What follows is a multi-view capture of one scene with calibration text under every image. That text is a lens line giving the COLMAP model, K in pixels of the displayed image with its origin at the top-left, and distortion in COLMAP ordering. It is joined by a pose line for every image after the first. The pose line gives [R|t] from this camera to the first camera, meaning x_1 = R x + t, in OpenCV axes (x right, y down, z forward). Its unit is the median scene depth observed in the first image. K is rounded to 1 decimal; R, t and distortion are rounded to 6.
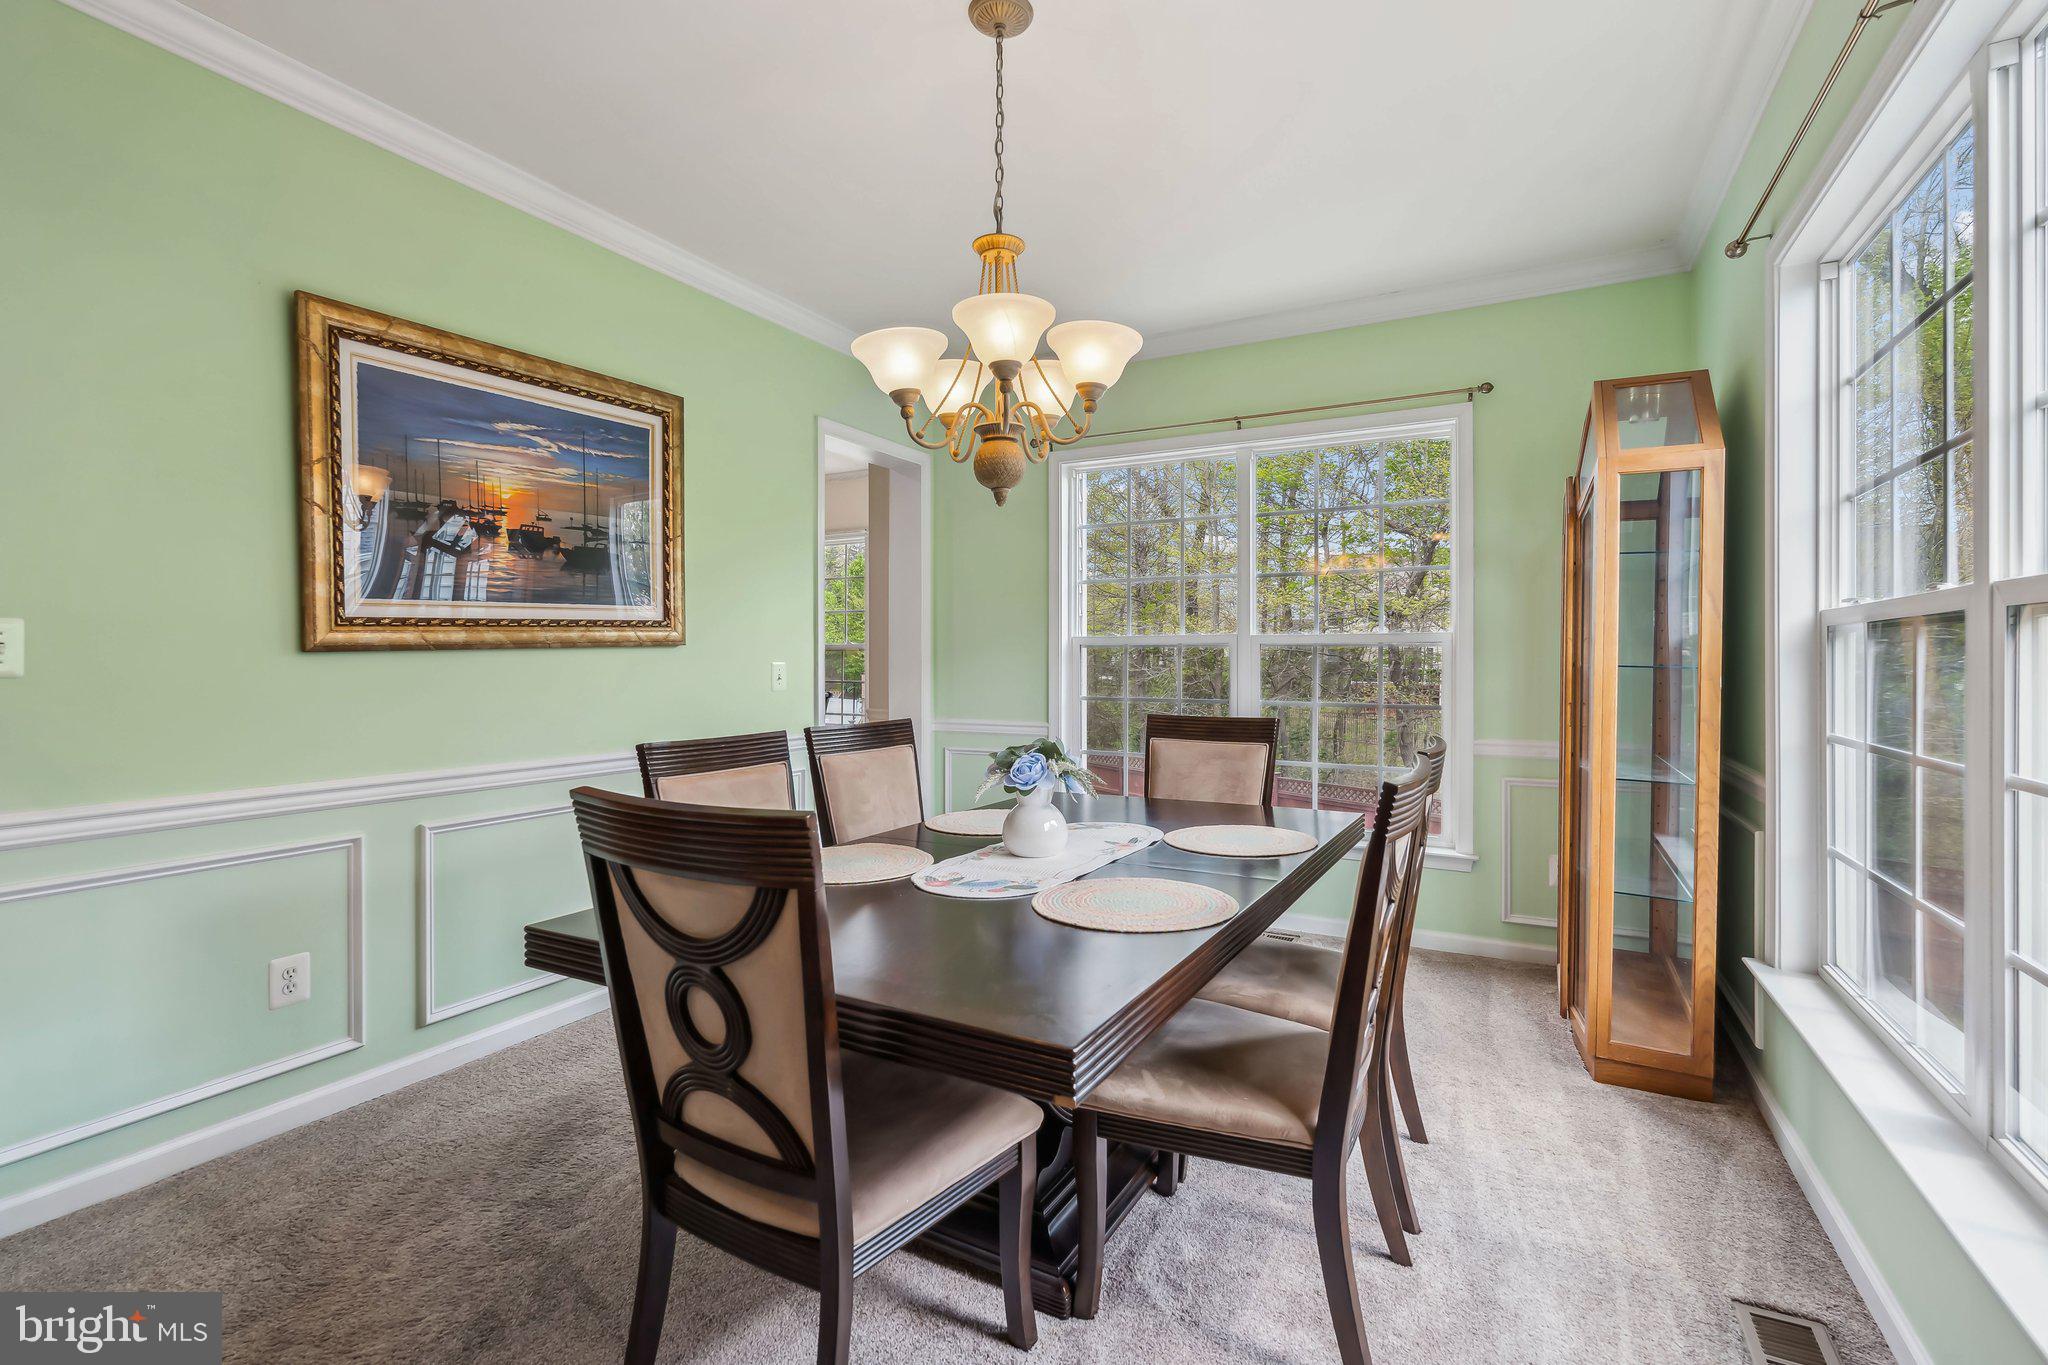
lens RADIAL K [[916.8, 0, 1030.7], [0, 916.8, 675.8], [0, 0, 1]] dist [-0.005304, 0.001194]
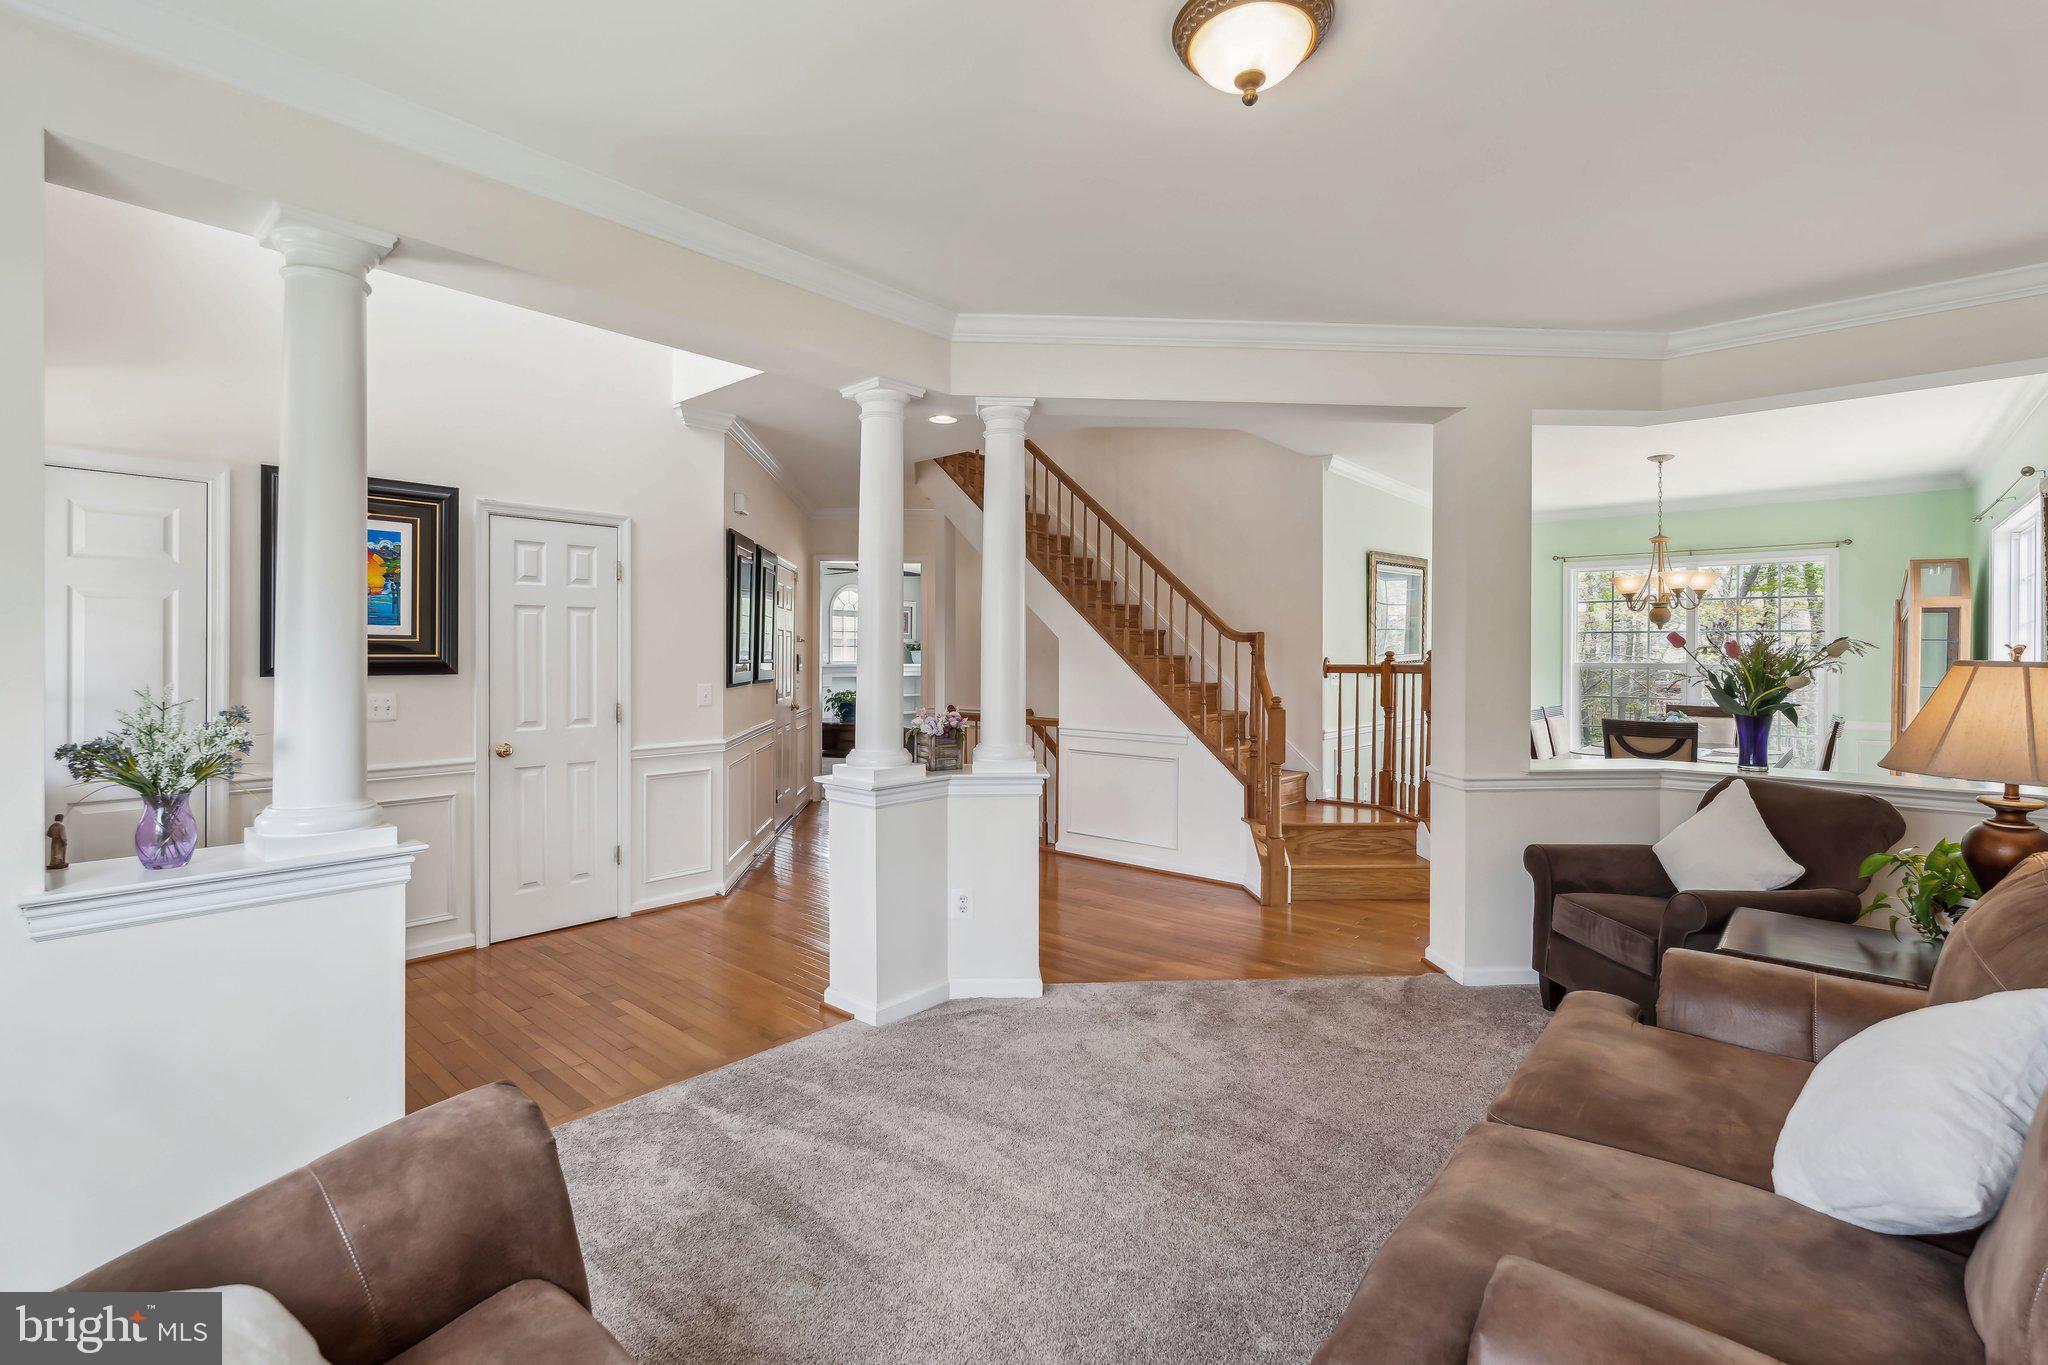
lens RADIAL K [[916.8, 0, 1009.1], [0, 916.8, 665.5], [0, 0, 1]] dist [-0.005304, 0.001194]
pose [[0.969816, 0.006491, -0.243751, -1.017833], [-0.007333, 0.999970, -0.002546, -0.037533], [0.243727, 0.004257, 0.969835, -1.774549]]
